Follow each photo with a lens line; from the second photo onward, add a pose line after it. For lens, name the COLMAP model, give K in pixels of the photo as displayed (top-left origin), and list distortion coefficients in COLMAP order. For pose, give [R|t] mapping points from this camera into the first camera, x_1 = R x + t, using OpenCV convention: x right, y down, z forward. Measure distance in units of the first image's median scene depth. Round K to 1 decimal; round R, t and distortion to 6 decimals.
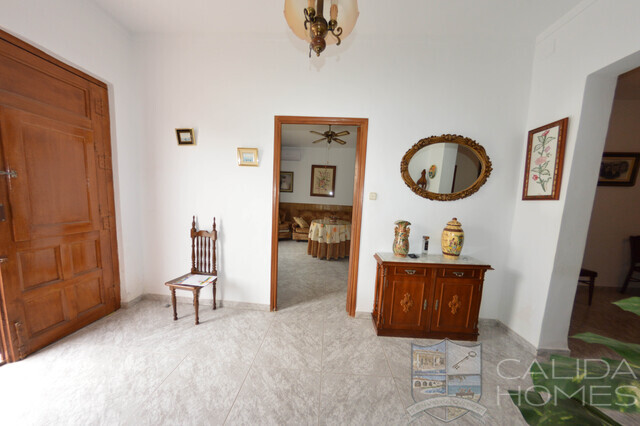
lens RADIAL K [[182.3, 0, 320.0], [0, 182.3, 213.0], [0, 0, 1]] dist [-0.030350, 0.005920]
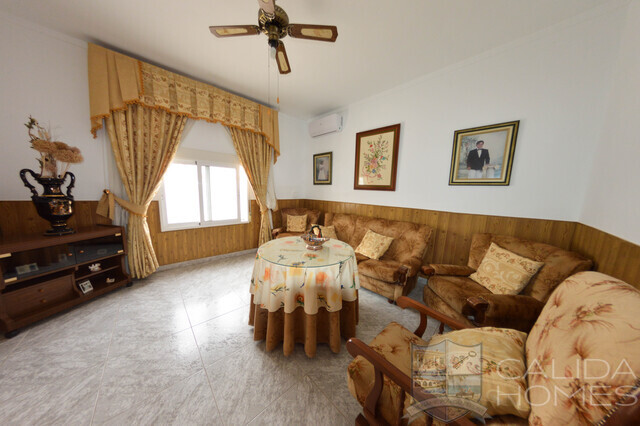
lens RADIAL K [[182.3, 0, 320.0], [0, 182.3, 213.0], [0, 0, 1]] dist [-0.030350, 0.005920]
pose [[0.730597, 0.060143, -0.680155, 0.278193], [-0.054038, 0.998082, 0.030211, -0.034241], [0.680667, 0.014682, 0.732446, 0.548808]]
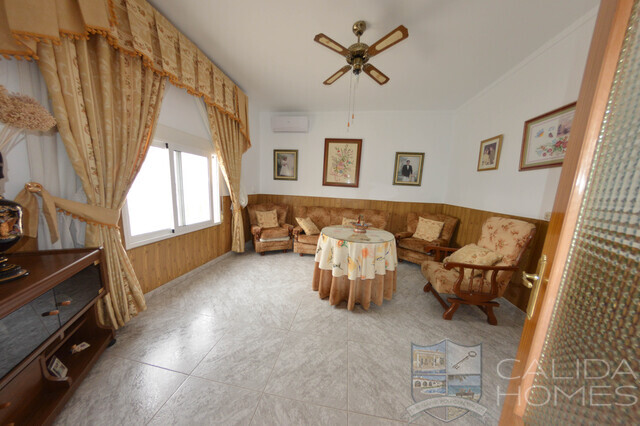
lens RADIAL K [[182.3, 0, 320.0], [0, 182.3, 213.0], [0, 0, 1]] dist [-0.030350, 0.005920]
pose [[0.995496, 0.013373, -0.093852, 0.002220], [-0.008803, 0.998763, 0.048937, -0.027276], [0.094390, -0.047890, 0.994383, 0.345269]]
